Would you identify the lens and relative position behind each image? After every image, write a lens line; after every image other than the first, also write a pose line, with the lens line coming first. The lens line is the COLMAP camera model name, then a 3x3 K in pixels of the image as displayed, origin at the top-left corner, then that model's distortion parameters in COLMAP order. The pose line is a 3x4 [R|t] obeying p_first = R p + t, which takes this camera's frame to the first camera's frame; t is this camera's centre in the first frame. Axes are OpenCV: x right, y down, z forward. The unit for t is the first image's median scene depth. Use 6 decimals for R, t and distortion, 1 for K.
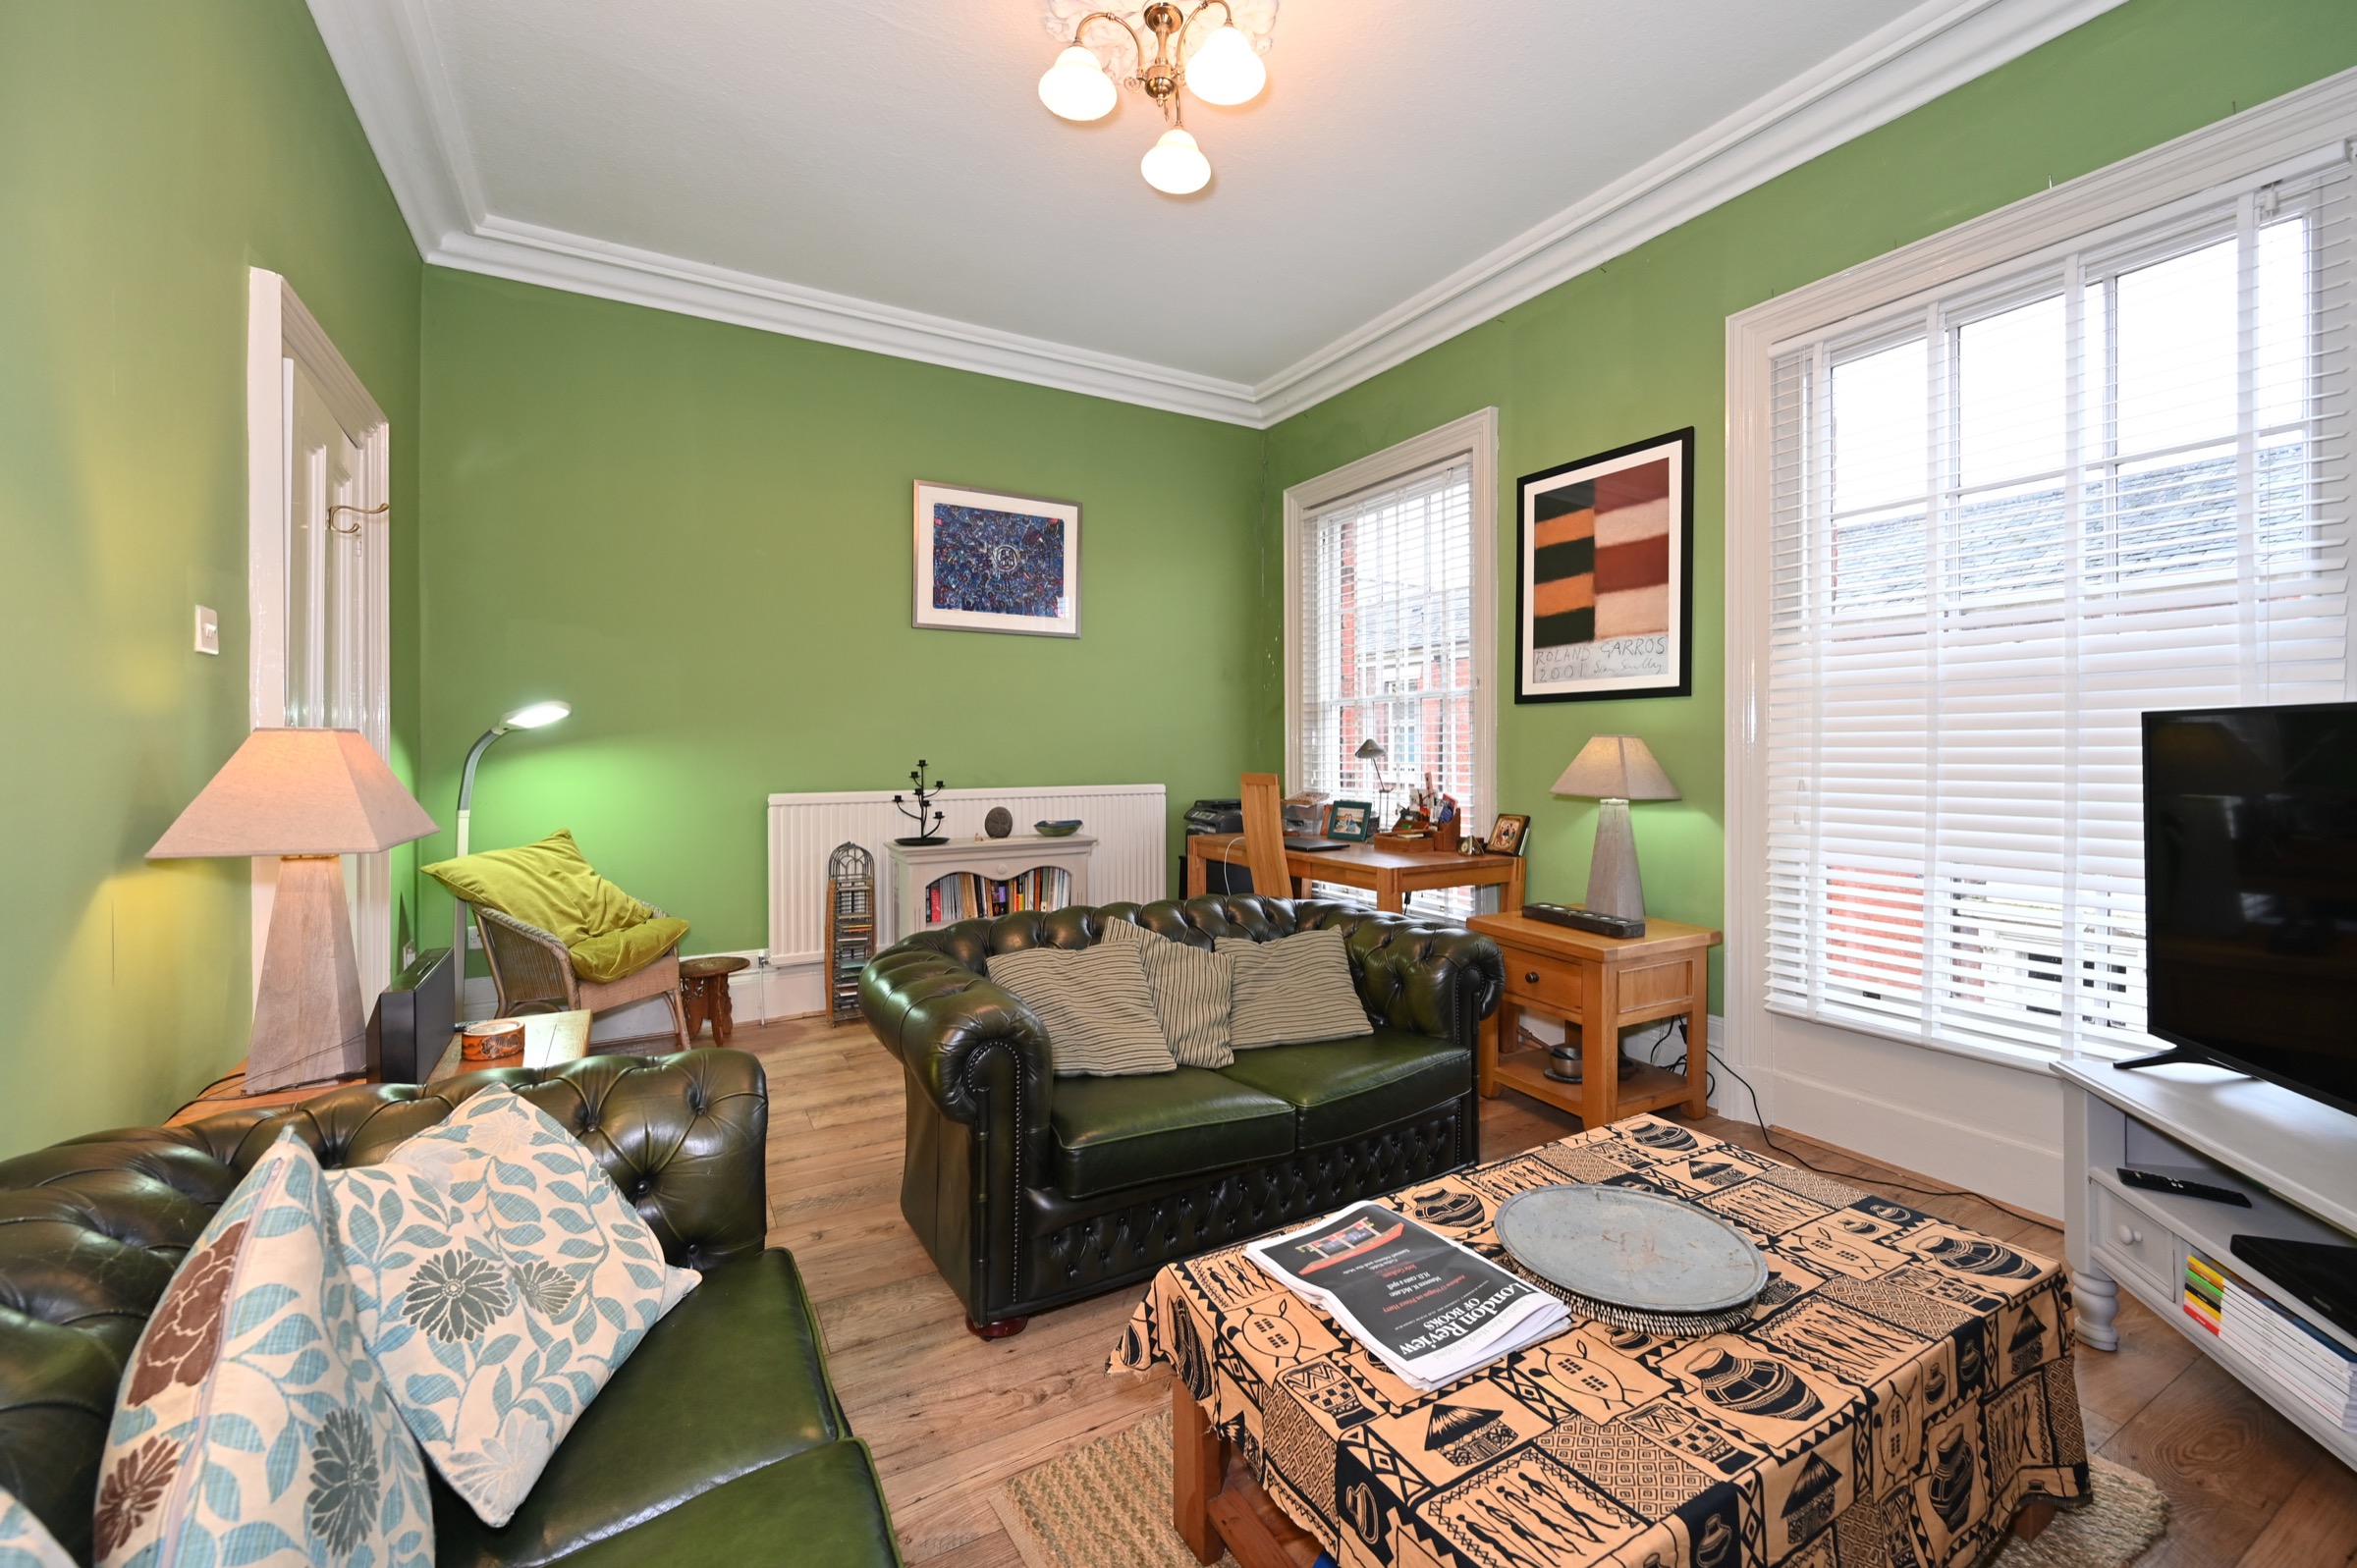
lens RADIAL K [[954.3, 0, 1179.3], [0, 954.3, 774.1], [0, 0, 1]] dist [-0.000281, -0.000085]
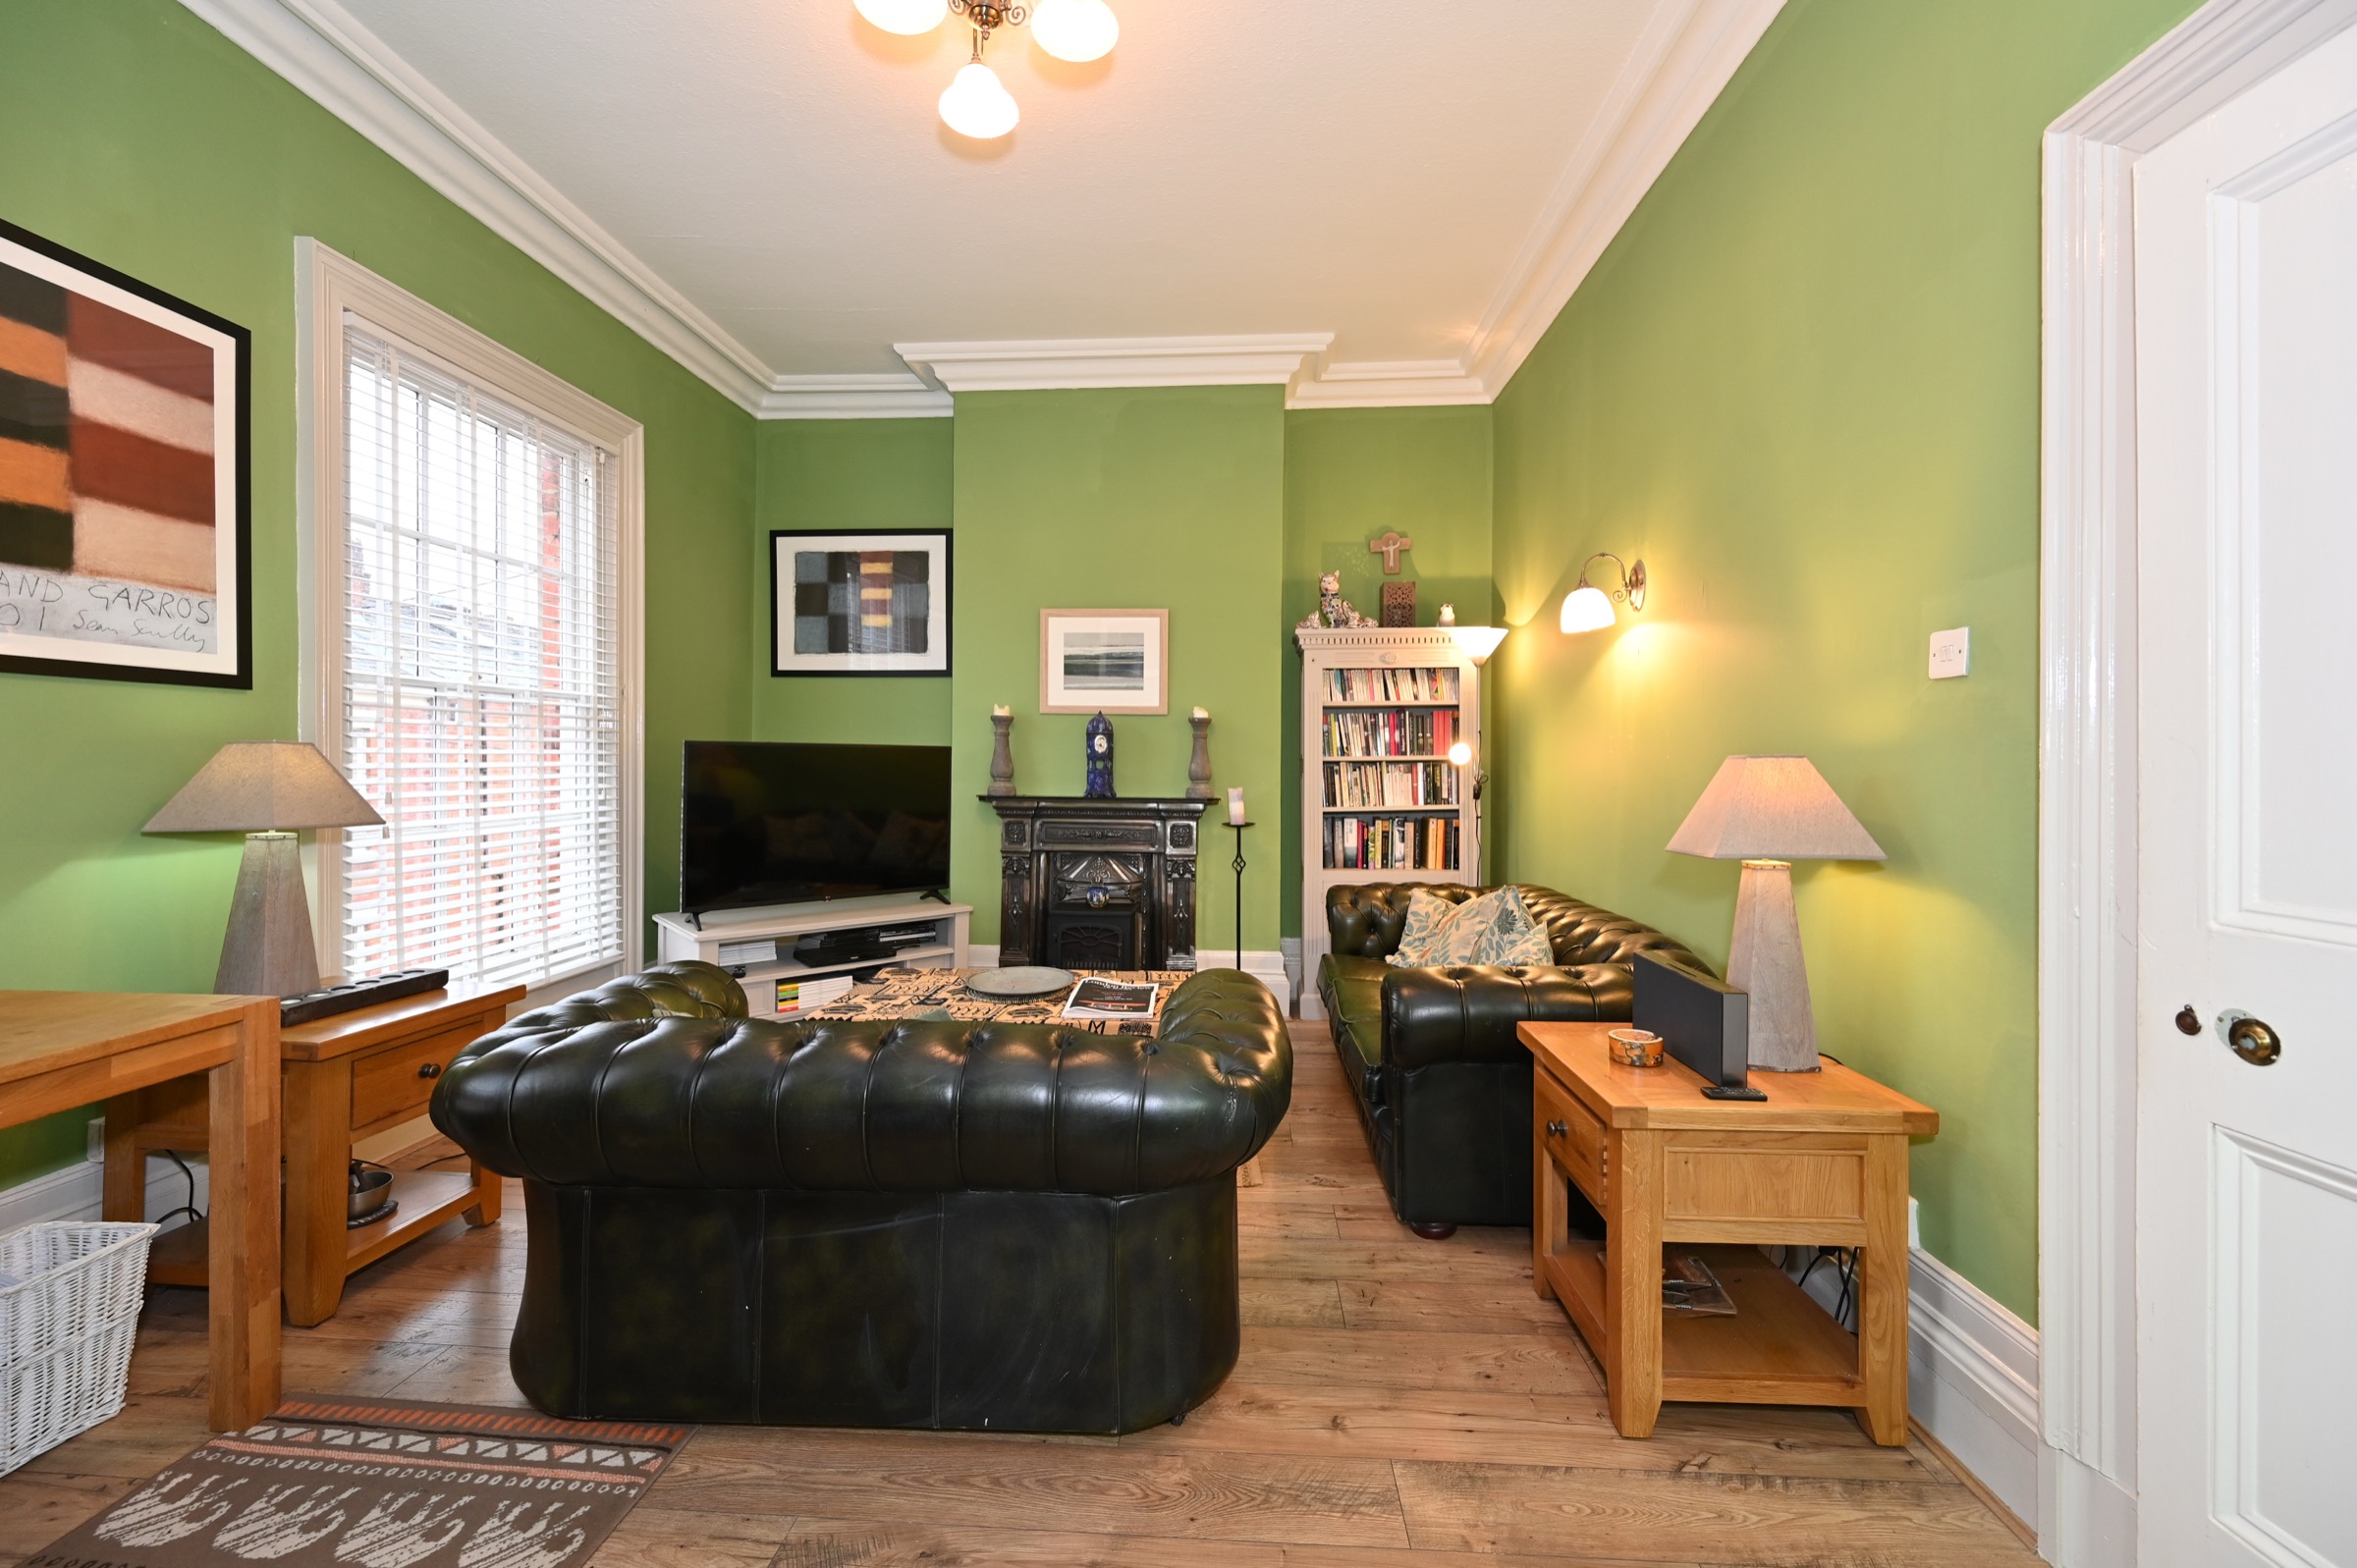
lens RADIAL K [[954.3, 0, 1179.3], [0, 954.3, 774.1], [0, 0, 1]] dist [-0.000281, -0.000085]
pose [[-0.845590, -0.010261, 0.533733, -0.473507], [0.012426, 0.999166, 0.038896, -0.035124], [-0.533687, 0.039522, -0.844758, 1.223595]]
